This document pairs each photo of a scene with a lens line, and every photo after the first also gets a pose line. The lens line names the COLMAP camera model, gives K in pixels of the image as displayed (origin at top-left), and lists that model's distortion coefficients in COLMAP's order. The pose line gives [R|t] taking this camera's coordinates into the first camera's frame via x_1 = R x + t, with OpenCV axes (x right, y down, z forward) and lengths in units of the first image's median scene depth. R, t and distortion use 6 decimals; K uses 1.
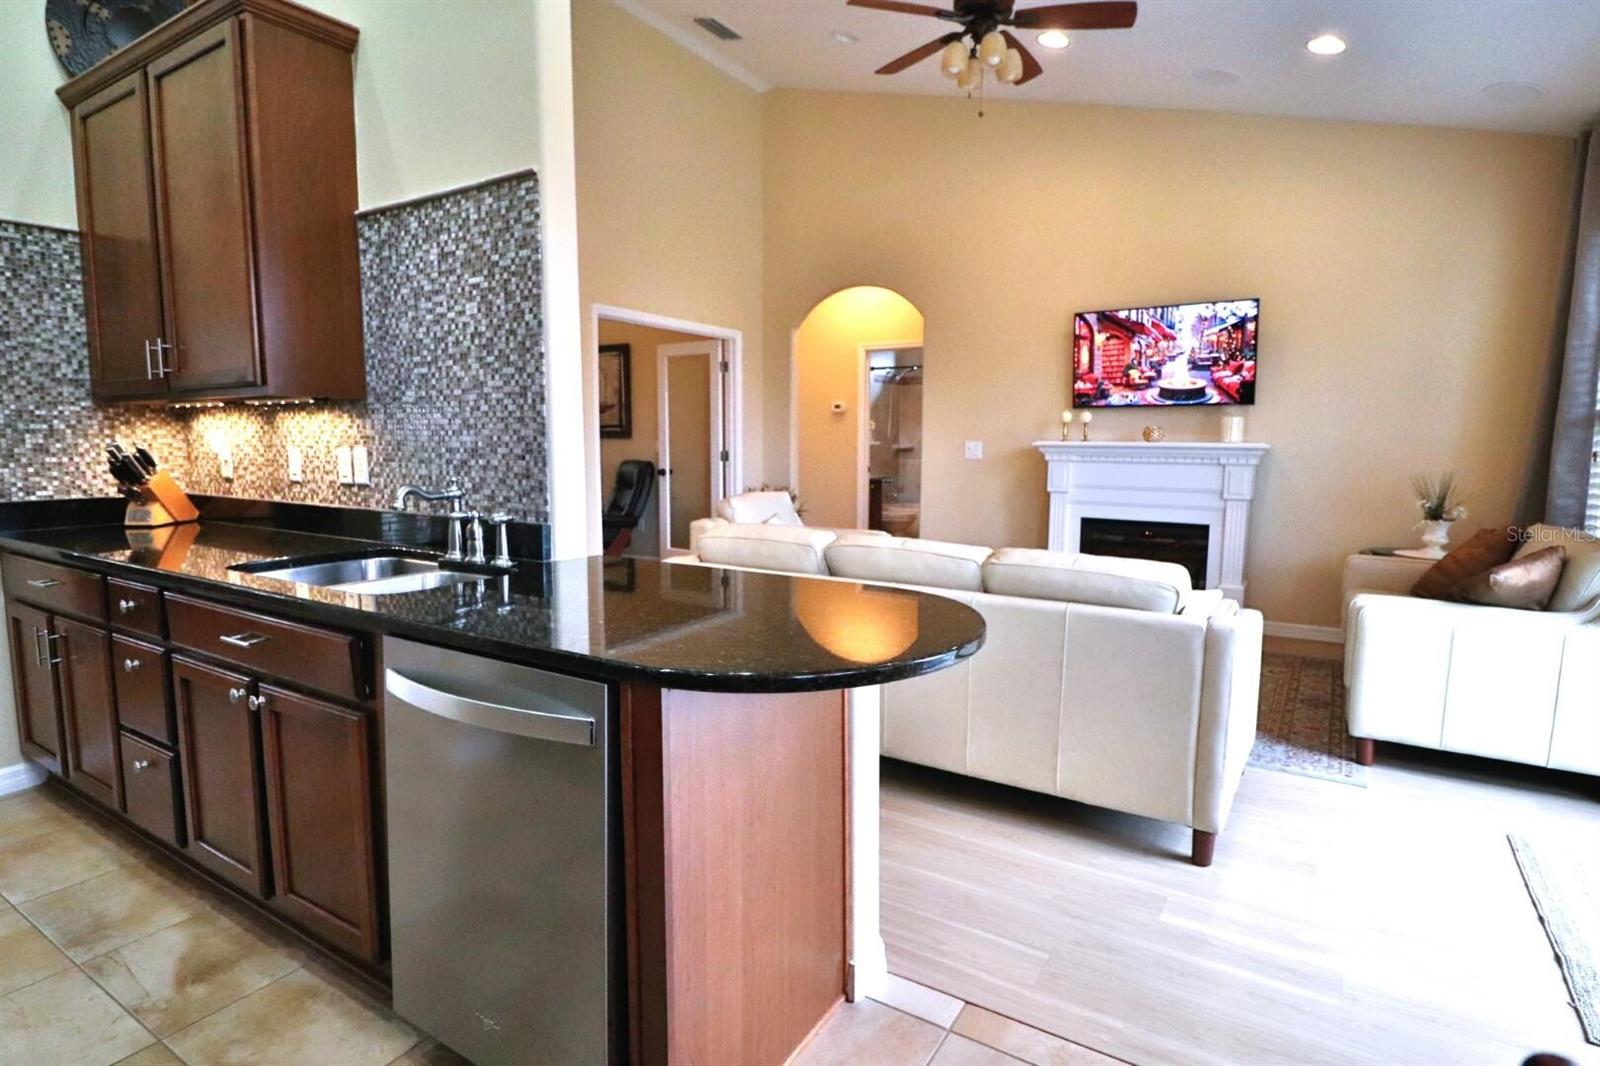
lens RADIAL K [[834.2, 0, 801.8], [0, 834.2, 528.3], [0, 0, 1]] dist [-0.006489, -0.009315]
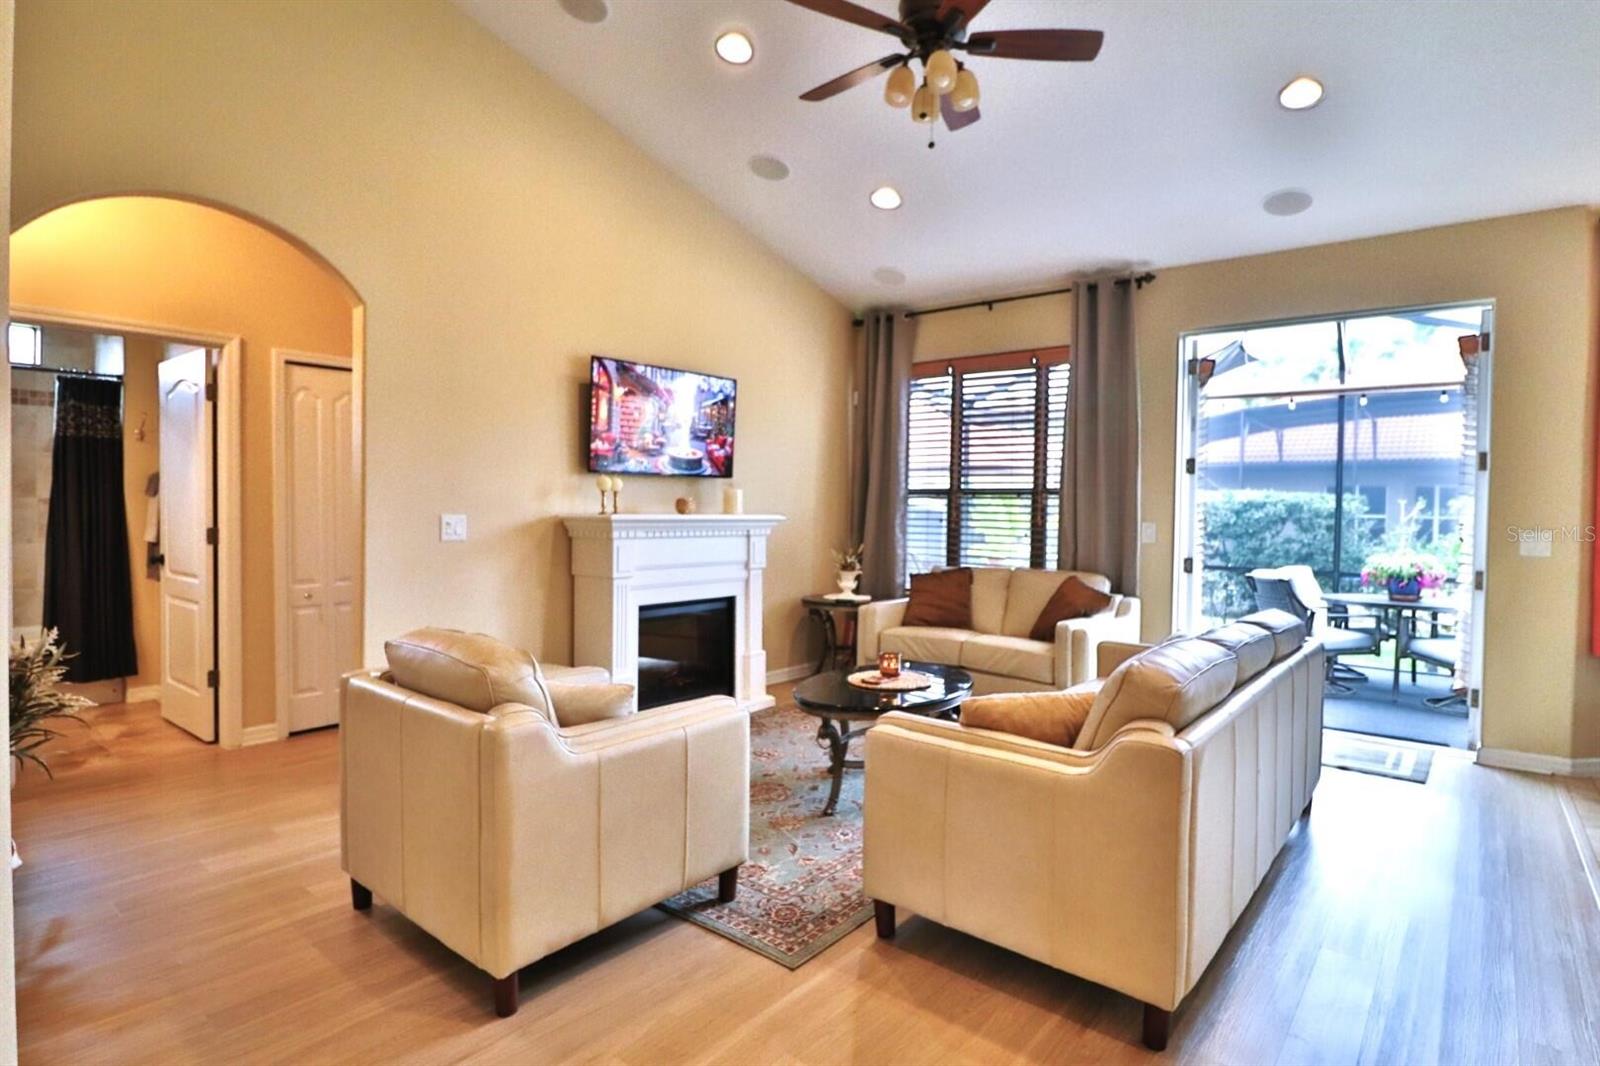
lens RADIAL K [[834.2, 0, 805.2], [0, 834.2, 527.7], [0, 0, 1]] dist [-0.006489, -0.009315]
pose [[0.097749, -0.027468, 0.994832, -0.611388], [0.095717, 0.995244, 0.018075, -0.115624], [-0.990598, 0.093455, 0.099913, 0.970639]]
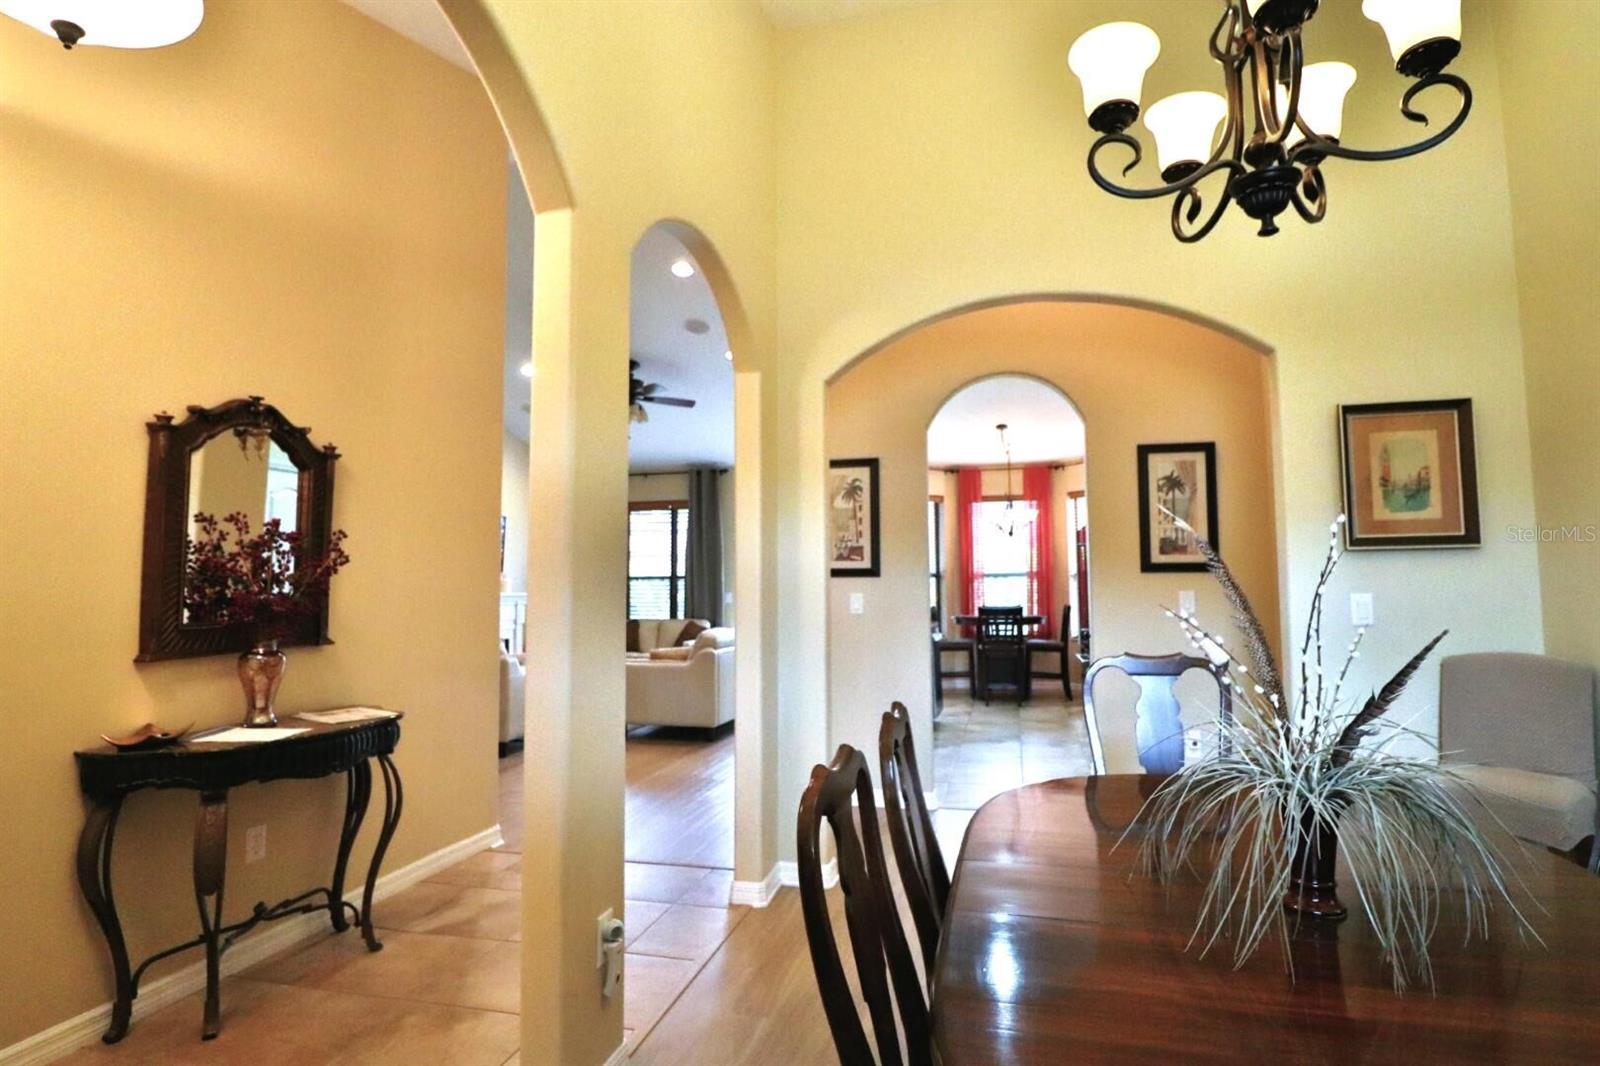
lens RADIAL K [[834.2, 0, 796.4], [0, 834.2, 532.9], [0, 0, 1]] dist [-0.006489, -0.009315]
pose [[-0.315923, 0.060085, 0.946881, -1.711125], [0.111018, 0.993478, -0.026001, -0.139406], [-0.942267, 0.096907, -0.320533, 1.165793]]
